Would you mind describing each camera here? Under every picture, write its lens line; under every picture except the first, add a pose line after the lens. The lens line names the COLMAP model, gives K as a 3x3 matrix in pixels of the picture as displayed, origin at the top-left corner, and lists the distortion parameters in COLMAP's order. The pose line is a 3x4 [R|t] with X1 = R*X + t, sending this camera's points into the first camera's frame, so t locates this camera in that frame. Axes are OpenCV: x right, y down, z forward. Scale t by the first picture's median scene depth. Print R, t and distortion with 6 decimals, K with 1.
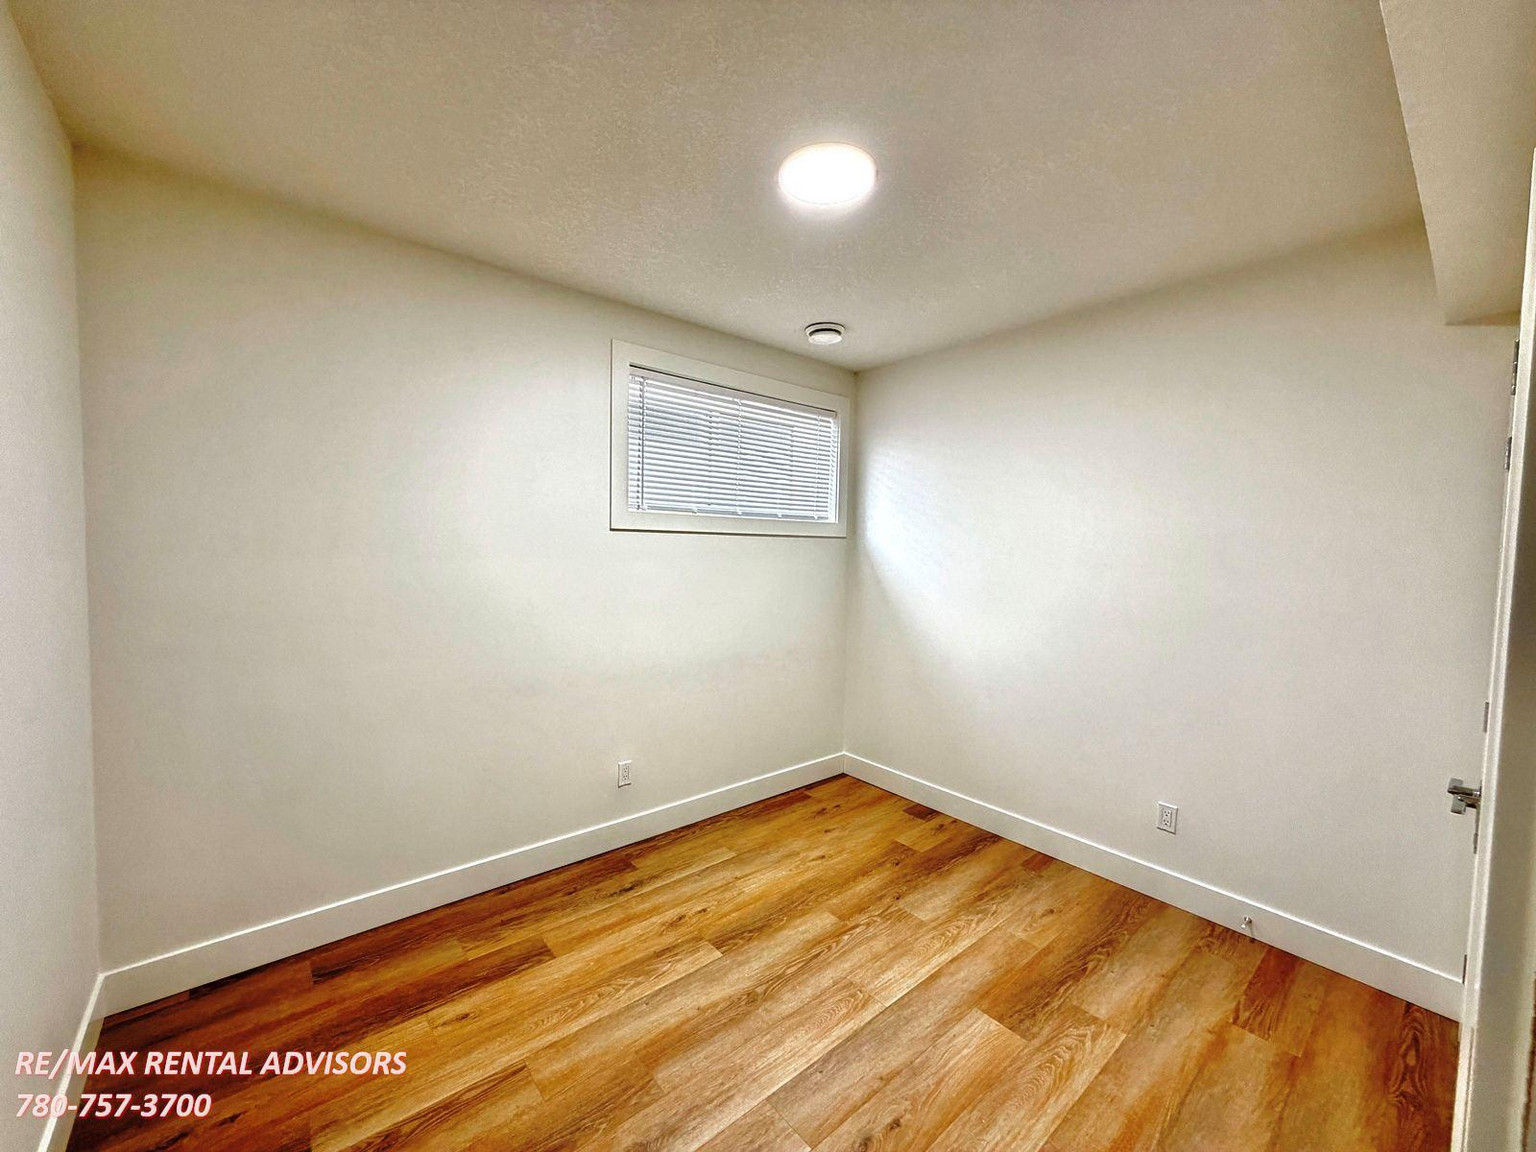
lens RADIAL K [[609.9, 0, 758.6], [0, 609.9, 576.6], [0, 0, 1]] dist [-0.000320, -0.000437]
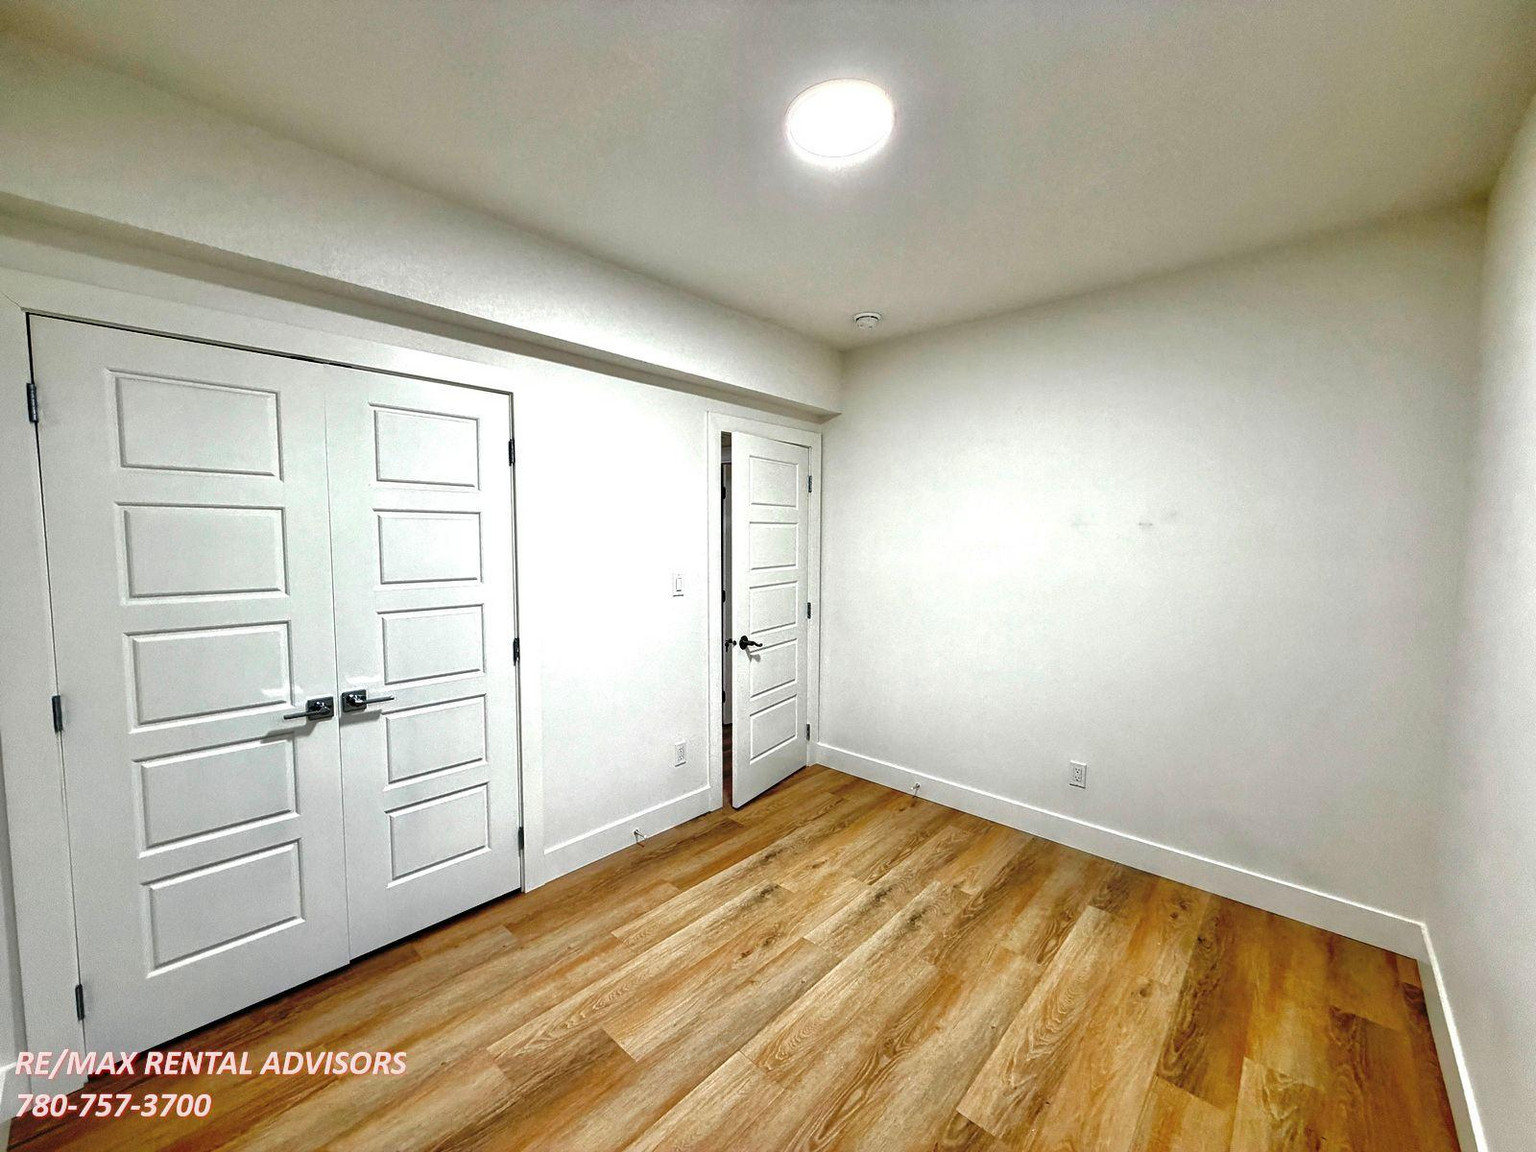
lens RADIAL K [[609.9, 0, 760.5], [0, 609.9, 579.1], [0, 0, 1]] dist [-0.000320, -0.000437]
pose [[-0.990856, -0.016137, -0.133957, 0.318939], [-0.033007, 0.991647, 0.124689, -0.090262], [0.130826, 0.127971, -0.983111, 1.845765]]
